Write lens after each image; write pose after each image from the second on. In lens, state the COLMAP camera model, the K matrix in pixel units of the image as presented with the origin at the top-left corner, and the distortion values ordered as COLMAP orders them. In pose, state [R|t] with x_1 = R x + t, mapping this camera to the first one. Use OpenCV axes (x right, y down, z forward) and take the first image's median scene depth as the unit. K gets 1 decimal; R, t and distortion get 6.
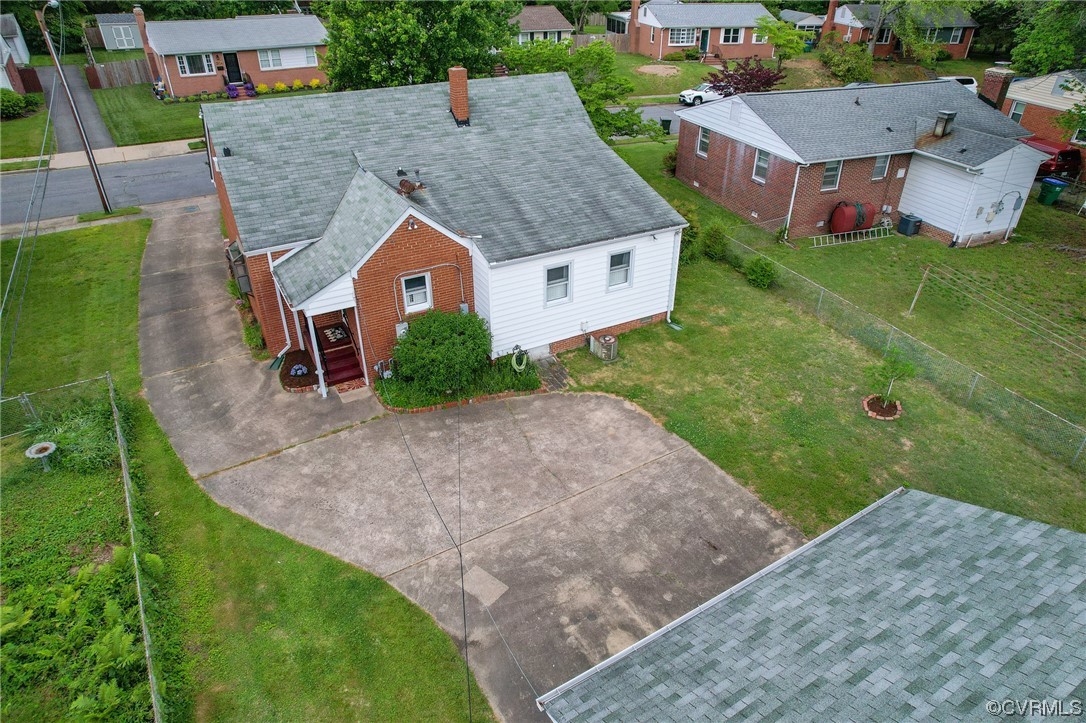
lens RADIAL K [[694.7, 0, 562.4], [0, 694.7, 332.7], [0, 0, 1]] dist [-0.042260, 0.010094]
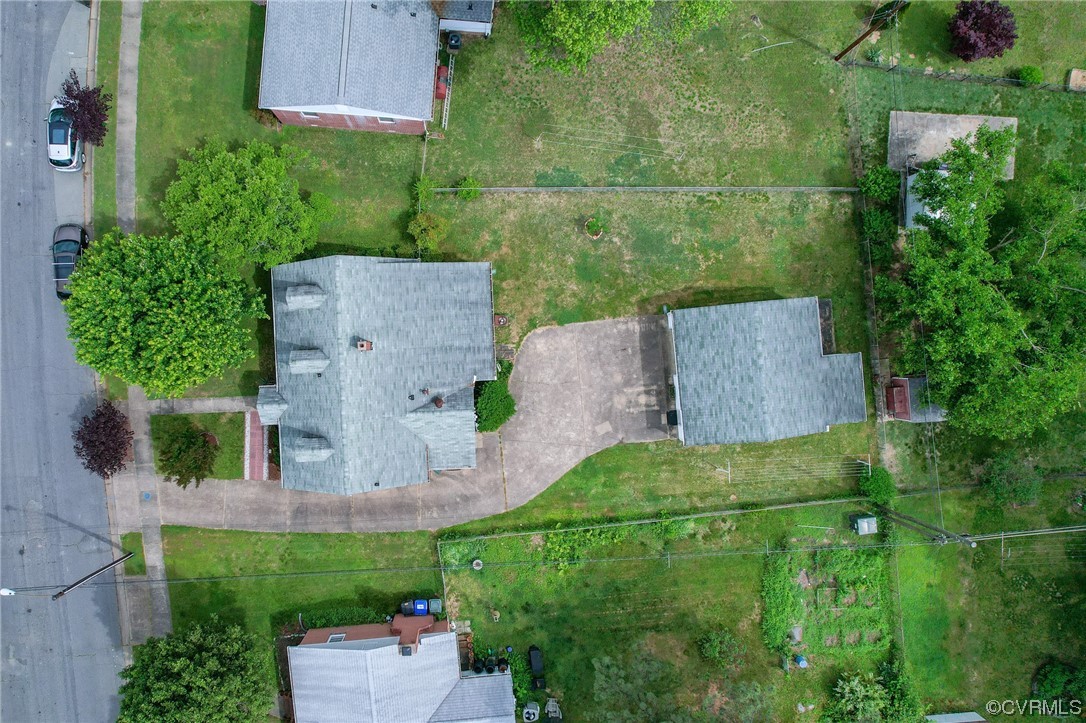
lens RADIAL K [[694.7, 0, 540.2], [0, 694.7, 361.3], [0, 0, 1]] dist [-0.042260, 0.010094]
pose [[0.460500, -0.887558, 0.013473, -0.020228], [0.443427, 0.243163, 0.862696, -2.083315], [-0.768968, -0.391297, 0.505544, -0.178872]]
